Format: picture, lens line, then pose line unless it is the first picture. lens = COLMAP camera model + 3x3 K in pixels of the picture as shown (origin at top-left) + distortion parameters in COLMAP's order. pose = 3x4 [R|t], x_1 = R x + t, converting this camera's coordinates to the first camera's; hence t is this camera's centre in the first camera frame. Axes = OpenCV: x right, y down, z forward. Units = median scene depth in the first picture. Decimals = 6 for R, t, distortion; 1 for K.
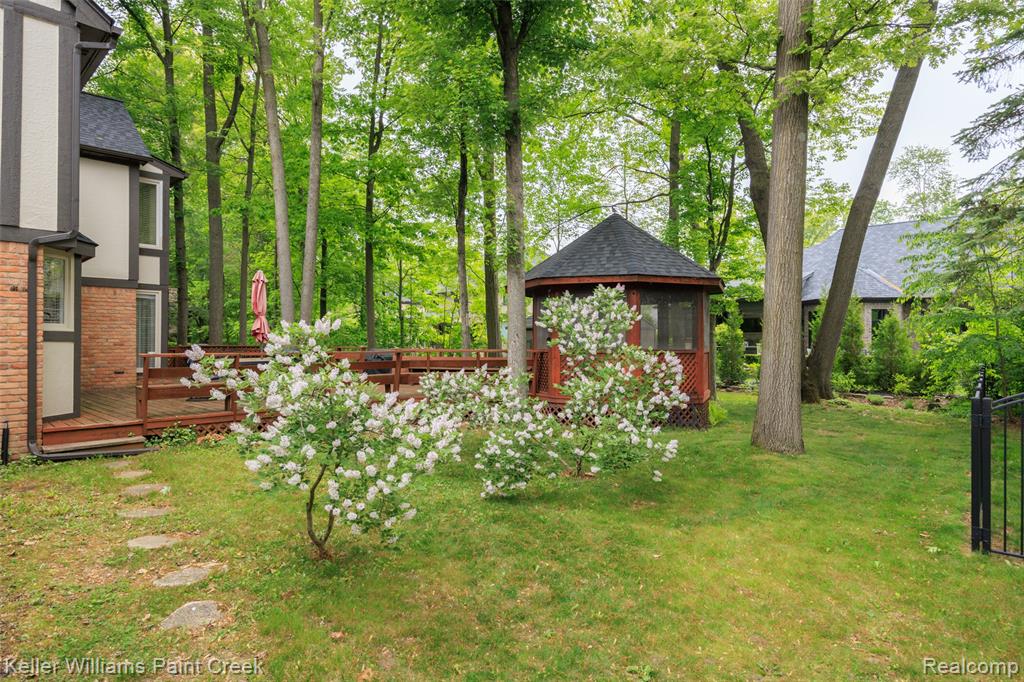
lens RADIAL K [[576.2, 0, 513.2], [0, 576.2, 337.4], [0, 0, 1]] dist [-0.000589, -0.000196]
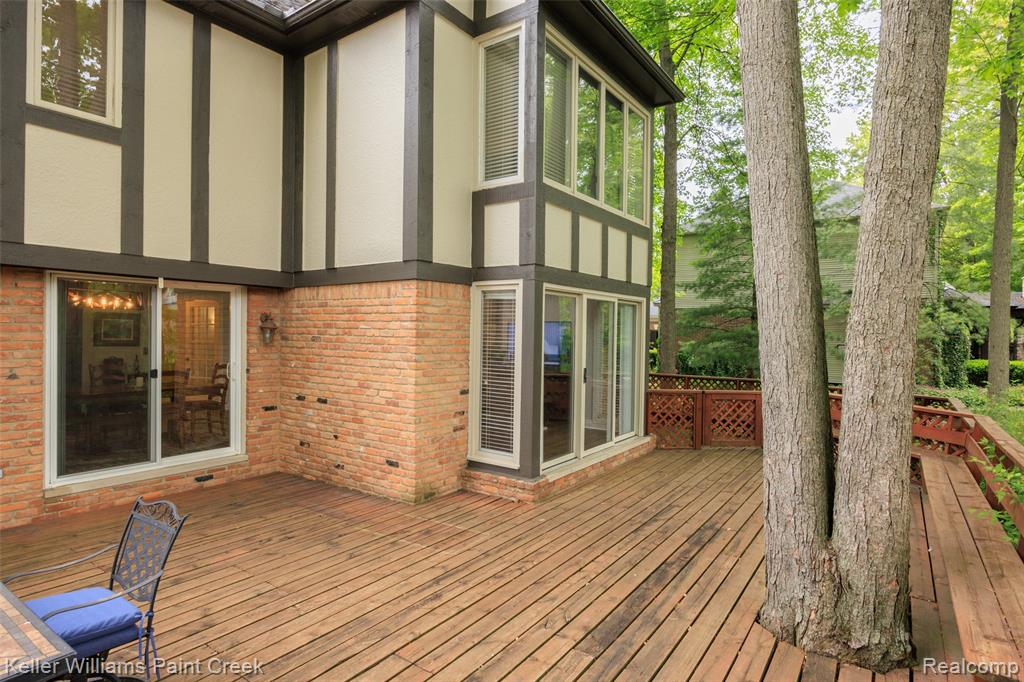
lens RADIAL K [[545.5, 0, 513.5], [0, 545.5, 337.8], [0, 0, 1]] dist [-0.004345, -0.001591]
pose [[0.154422, 0.006081, -0.987986, -0.217153], [-0.010282, 0.999937, 0.004547, -0.040261], [0.987951, 0.009457, 0.154475, 0.944726]]
